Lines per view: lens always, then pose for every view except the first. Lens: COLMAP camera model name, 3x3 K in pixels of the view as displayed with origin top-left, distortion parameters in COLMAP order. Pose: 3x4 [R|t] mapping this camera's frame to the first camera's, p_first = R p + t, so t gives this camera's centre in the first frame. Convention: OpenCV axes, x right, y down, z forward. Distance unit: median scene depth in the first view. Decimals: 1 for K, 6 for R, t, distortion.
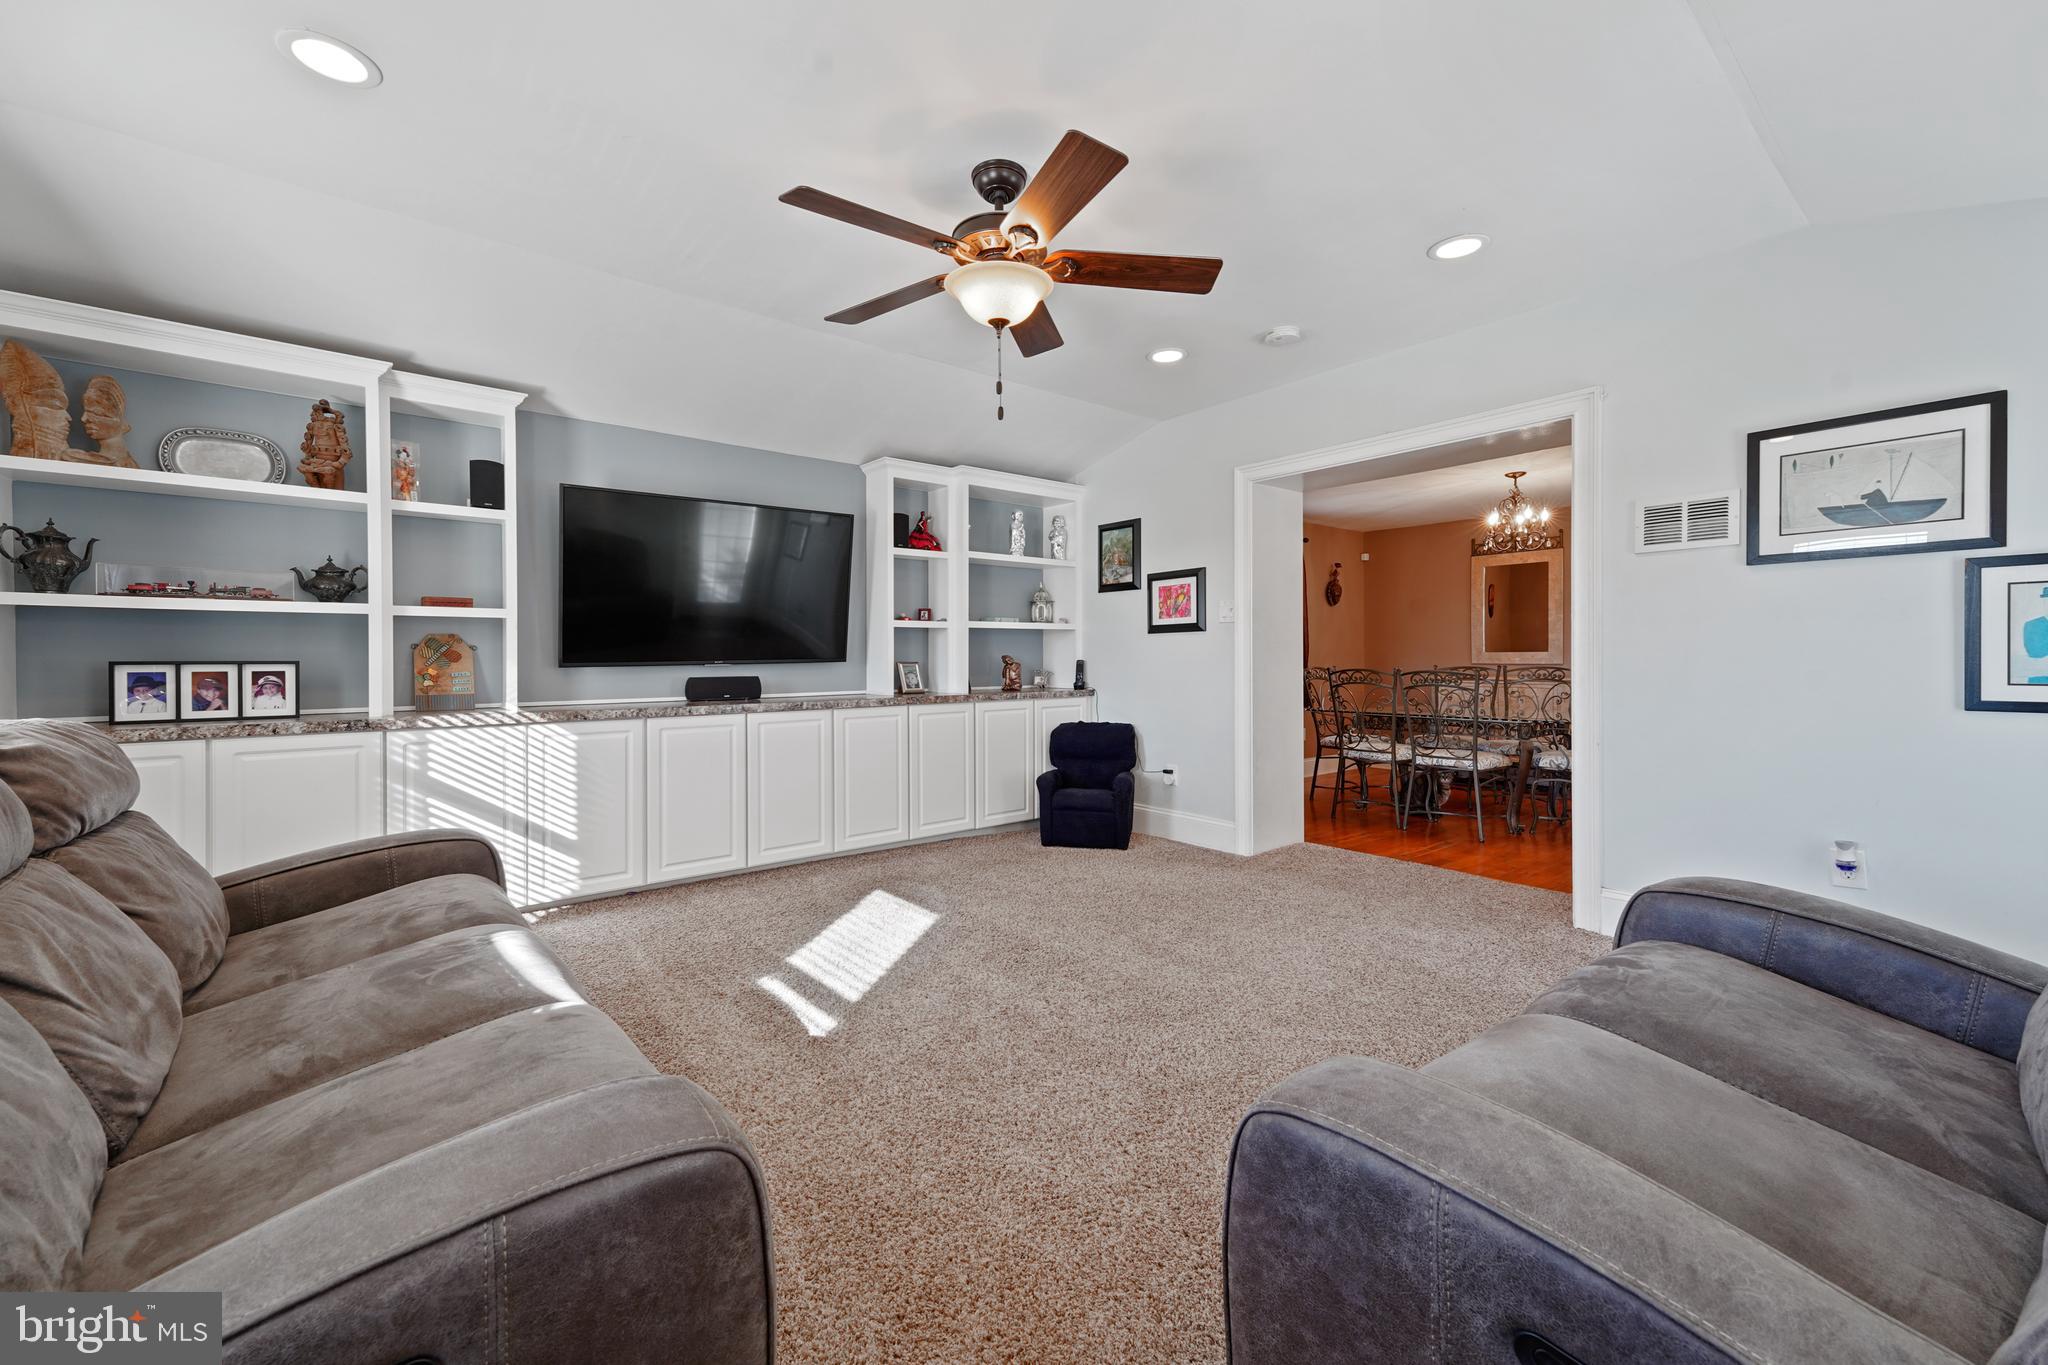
lens RADIAL K [[808.6, 0, 1020.8], [0, 808.6, 661.2], [0, 0, 1]] dist [0.023829, -0.000004]
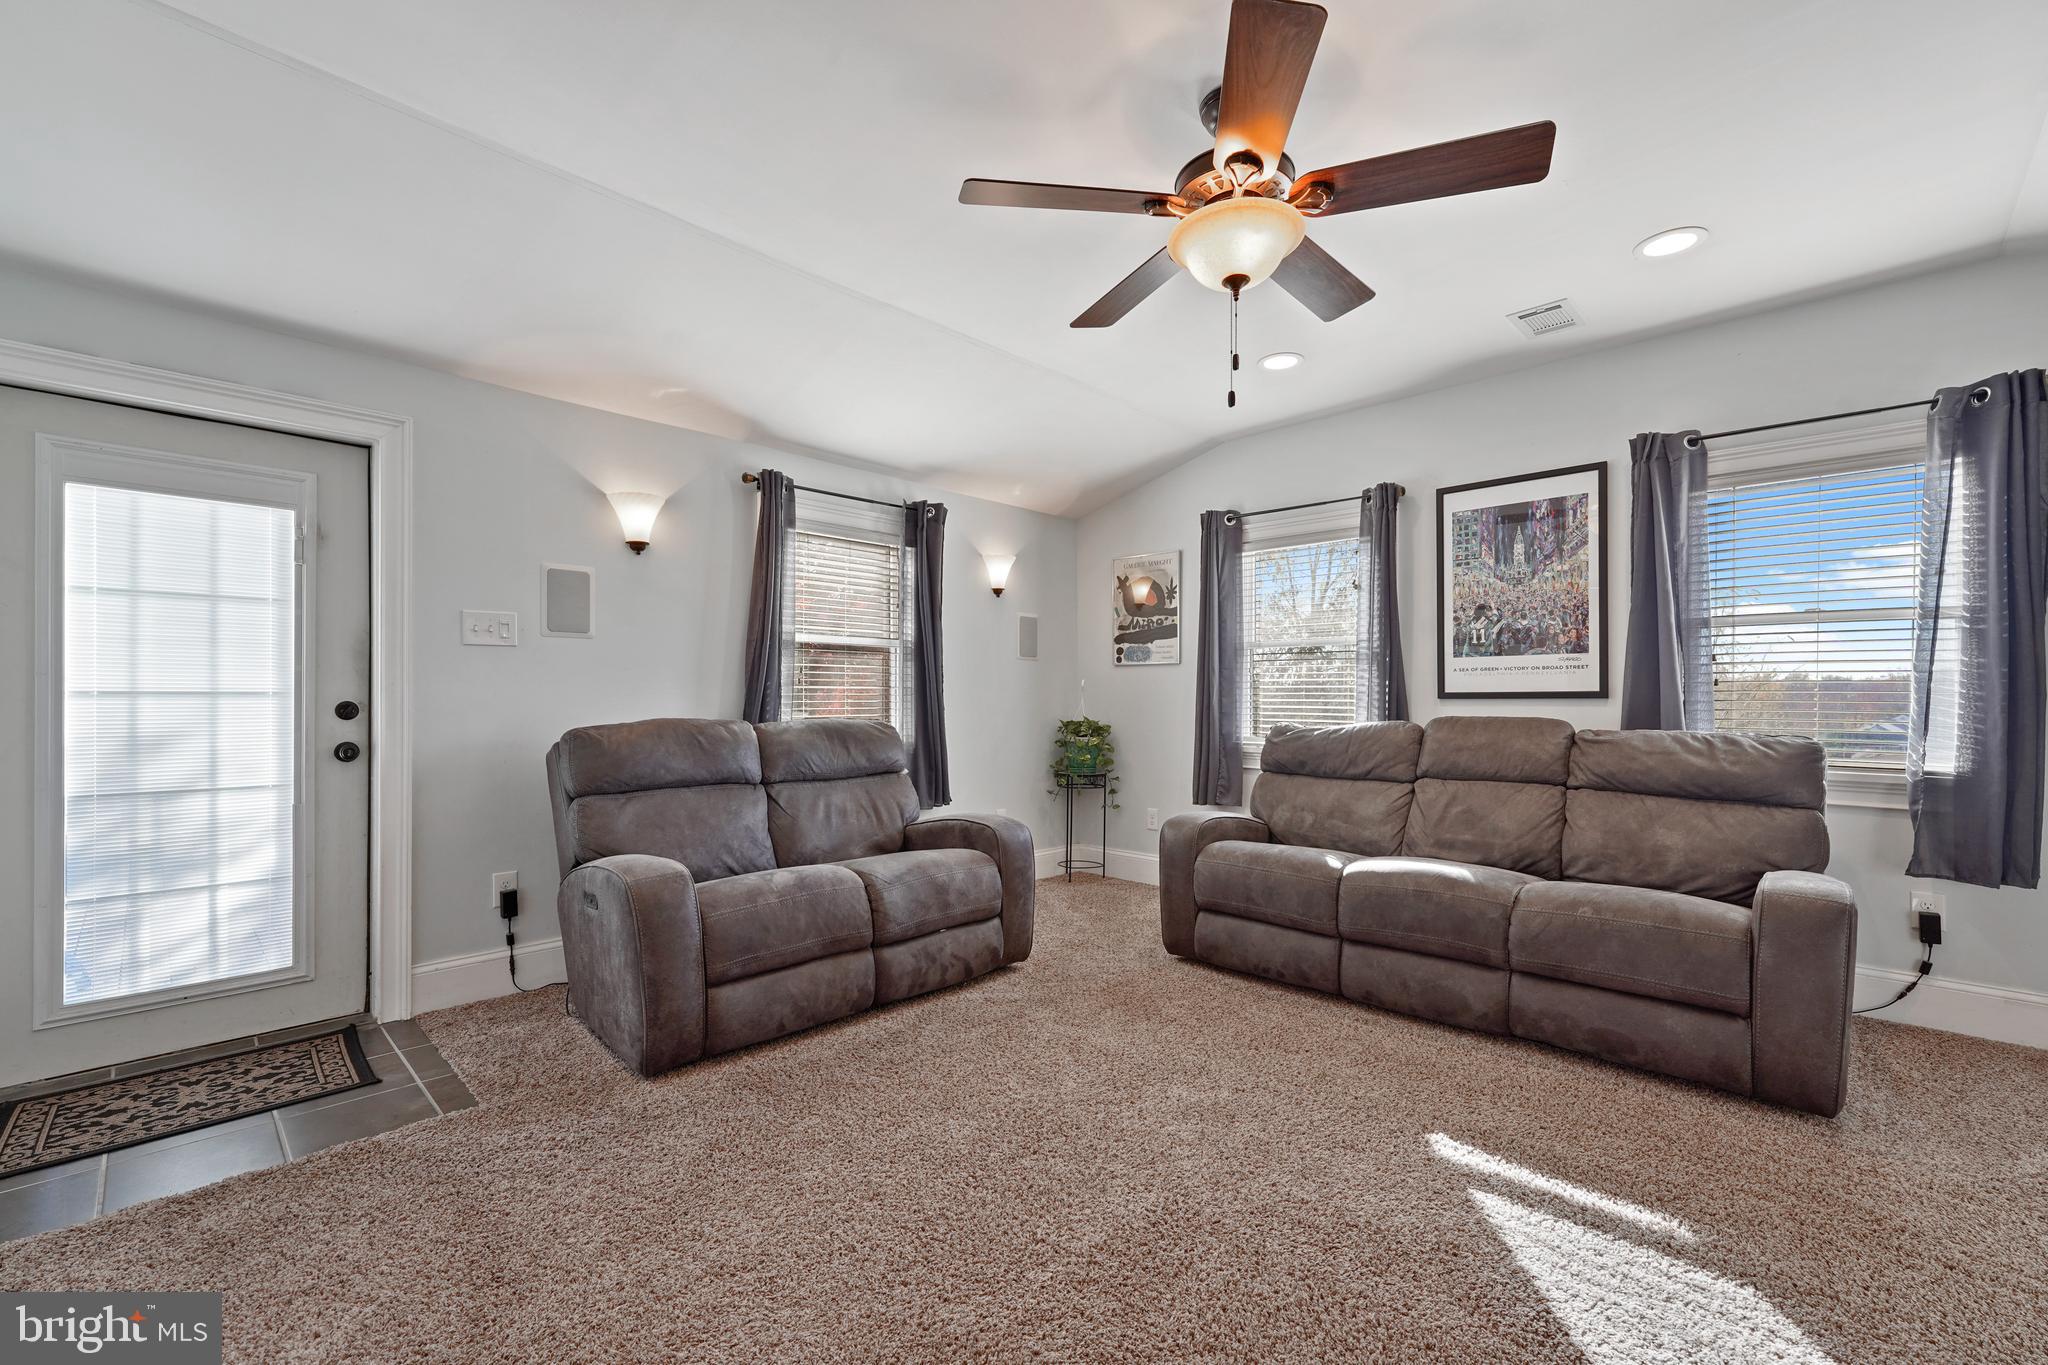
lens RADIAL K [[844.0, 0, 1013.0], [0, 844.0, 699.9], [0, 0, 1]] dist [-0.001962, -0.000437]
pose [[-0.994879, 0.004855, -0.100953, 0.204376], [0.002721, 0.999770, 0.021269, -0.016549], [0.101033, 0.020885, -0.994664, 1.338069]]
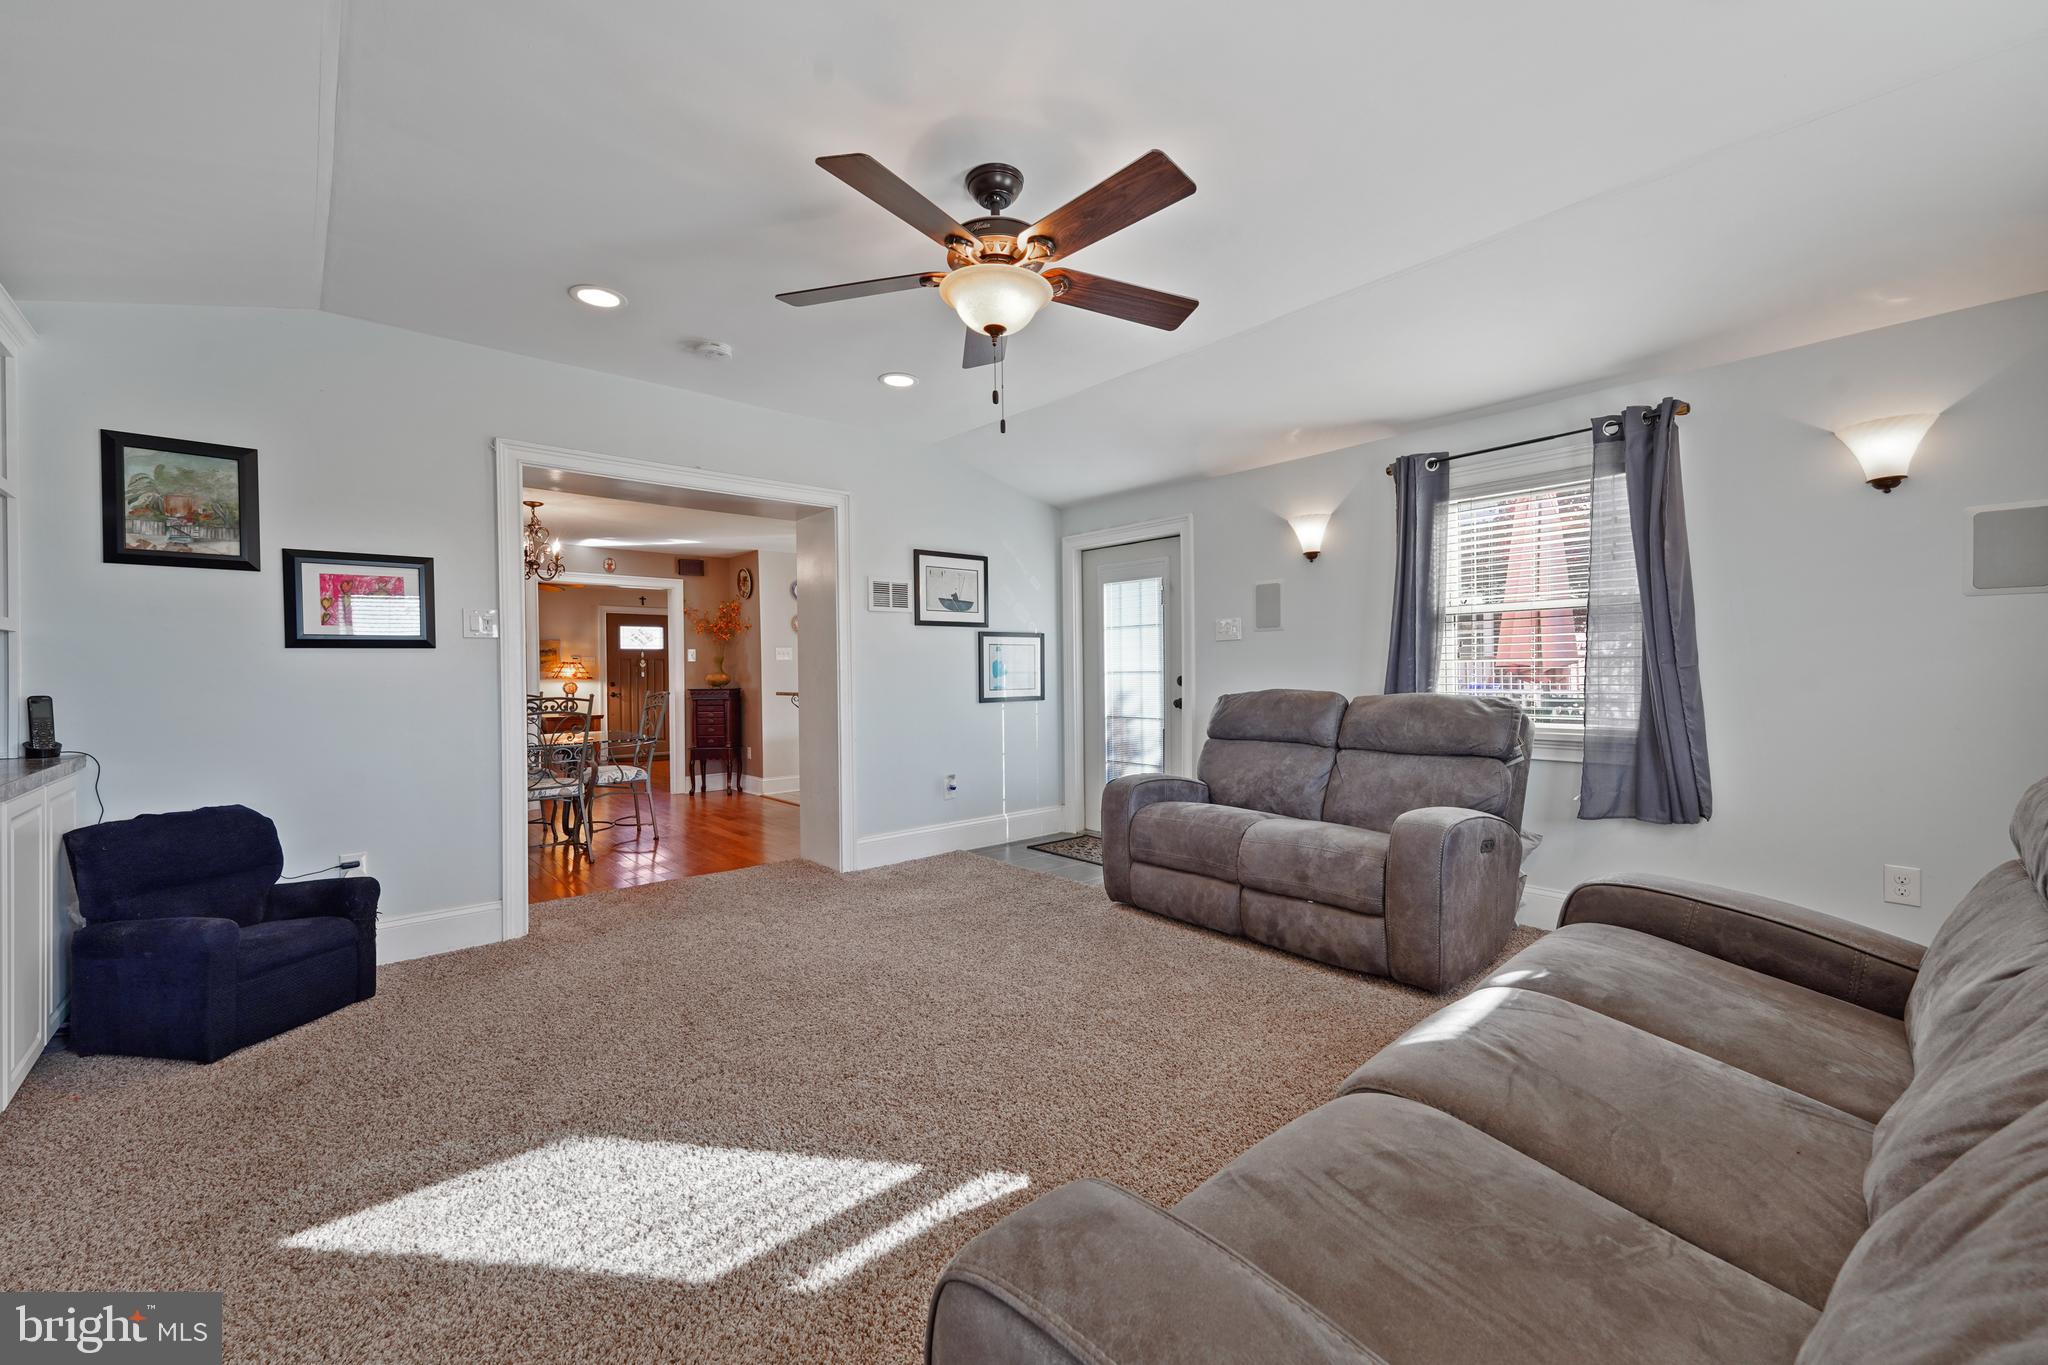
lens RADIAL K [[808.6, 0, 1020.8], [0, 808.6, 661.2], [0, 0, 1]] dist [0.023829, -0.000004]
pose [[-0.022964, 0.024046, 0.999447, -0.730592], [0.021717, 0.999487, -0.023548, 0.003216], [-0.999500, 0.021164, -0.023474, 0.737622]]
